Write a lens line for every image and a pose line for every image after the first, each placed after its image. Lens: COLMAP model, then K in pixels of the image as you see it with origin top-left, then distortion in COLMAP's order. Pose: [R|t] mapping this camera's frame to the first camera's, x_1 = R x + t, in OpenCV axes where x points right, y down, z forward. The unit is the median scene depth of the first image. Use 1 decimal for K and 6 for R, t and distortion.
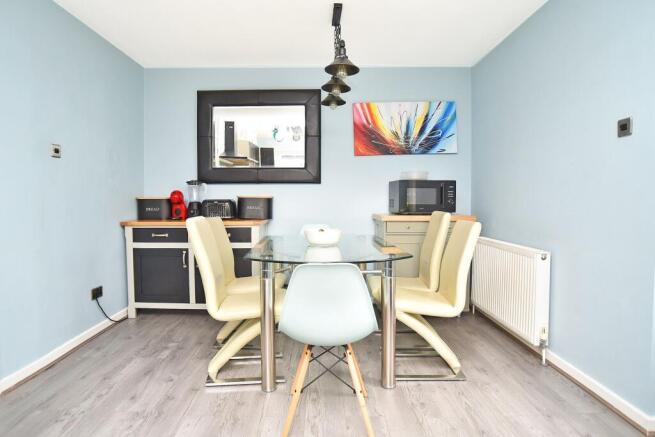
lens RADIAL K [[401.1, 0, 327.5], [0, 401.1, 208.9], [0, 0, 1]] dist [-0.090779, -0.000191]
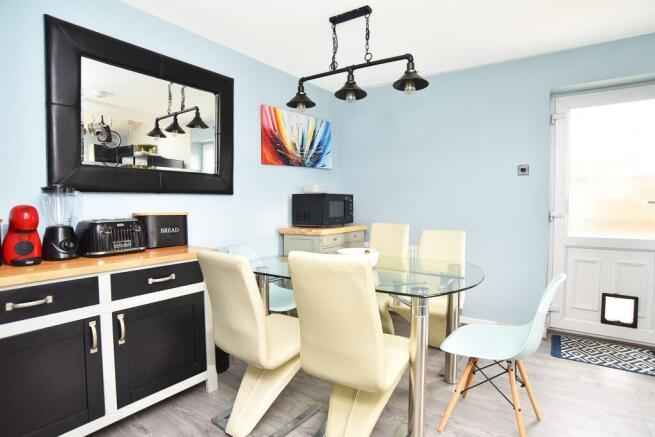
lens RADIAL K [[347.4, 0, 330.9], [0, 347.4, 217.1], [0, 0, 1]] dist [-0.044110, 0.001697]
pose [[0.569966, -0.039568, 0.820715, -0.490094], [0.015161, 0.999176, 0.037643, -0.040949], [-0.821528, -0.009012, 0.570097, 0.435258]]
